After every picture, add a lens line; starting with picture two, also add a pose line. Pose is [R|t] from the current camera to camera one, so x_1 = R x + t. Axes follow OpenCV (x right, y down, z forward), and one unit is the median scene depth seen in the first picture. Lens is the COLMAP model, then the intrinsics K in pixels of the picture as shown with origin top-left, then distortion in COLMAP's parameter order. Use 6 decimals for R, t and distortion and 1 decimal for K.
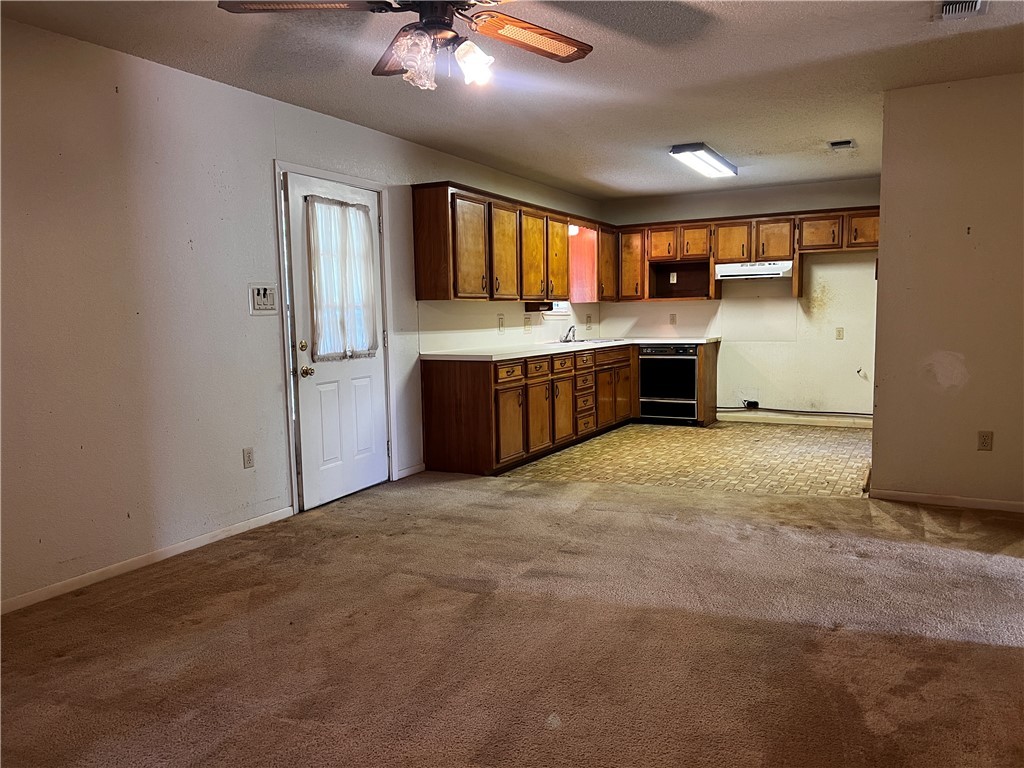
lens RADIAL K [[772.1, 0, 512.0], [0, 772.1, 384.0], [0, 0, 1]] dist [0.104894, -0.136036]
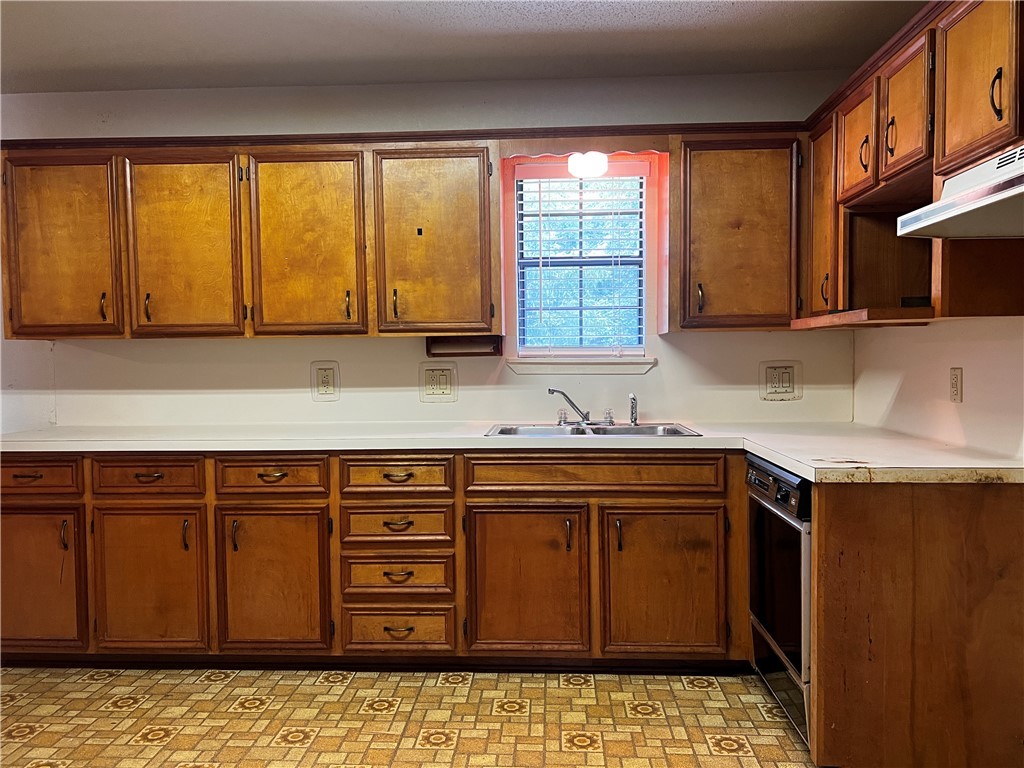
lens RADIAL K [[772.1, 0, 512.0], [0, 772.1, 384.0], [0, 0, 1]] dist [0.104894, -0.136036]
pose [[0.417847, 0.049510, -0.907167, 0.452954], [-0.078279, 0.996763, 0.018344, -0.083709], [0.905139, 0.063347, 0.420370, 0.794025]]
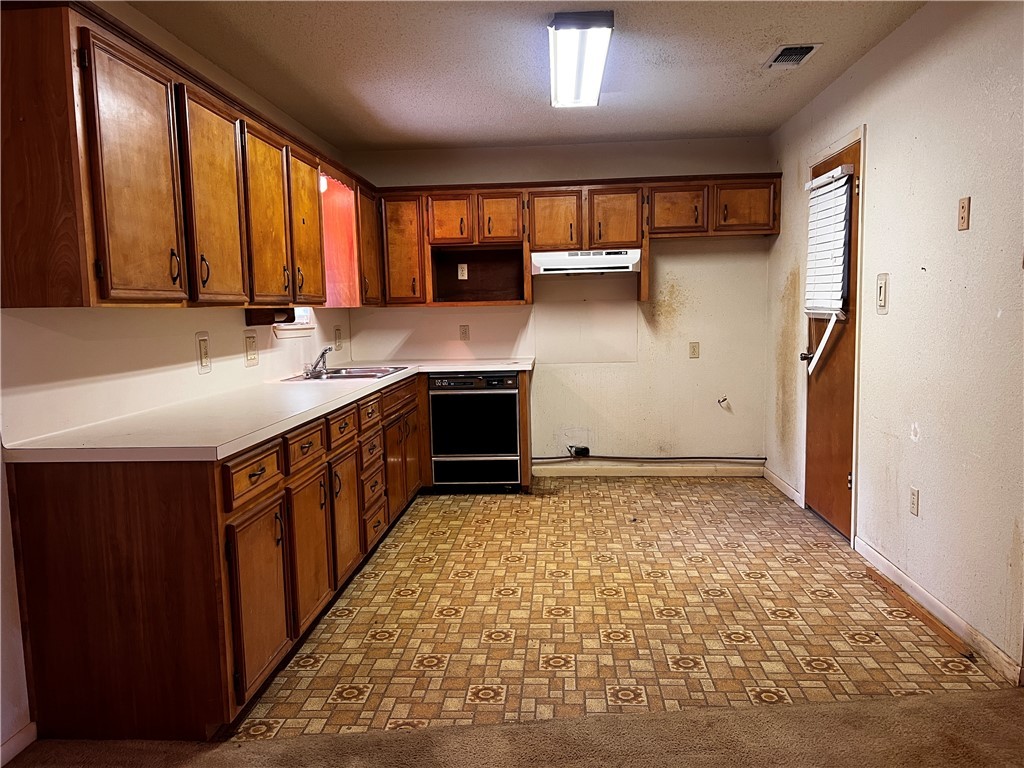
lens RADIAL K [[772.1, 0, 512.0], [0, 772.1, 384.0], [0, 0, 1]] dist [0.104894, -0.136036]
pose [[0.912601, -0.044145, 0.406461, -0.034811], [0.044653, 0.998969, 0.008240, -0.046412], [-0.406405, 0.010630, 0.913631, 0.404113]]
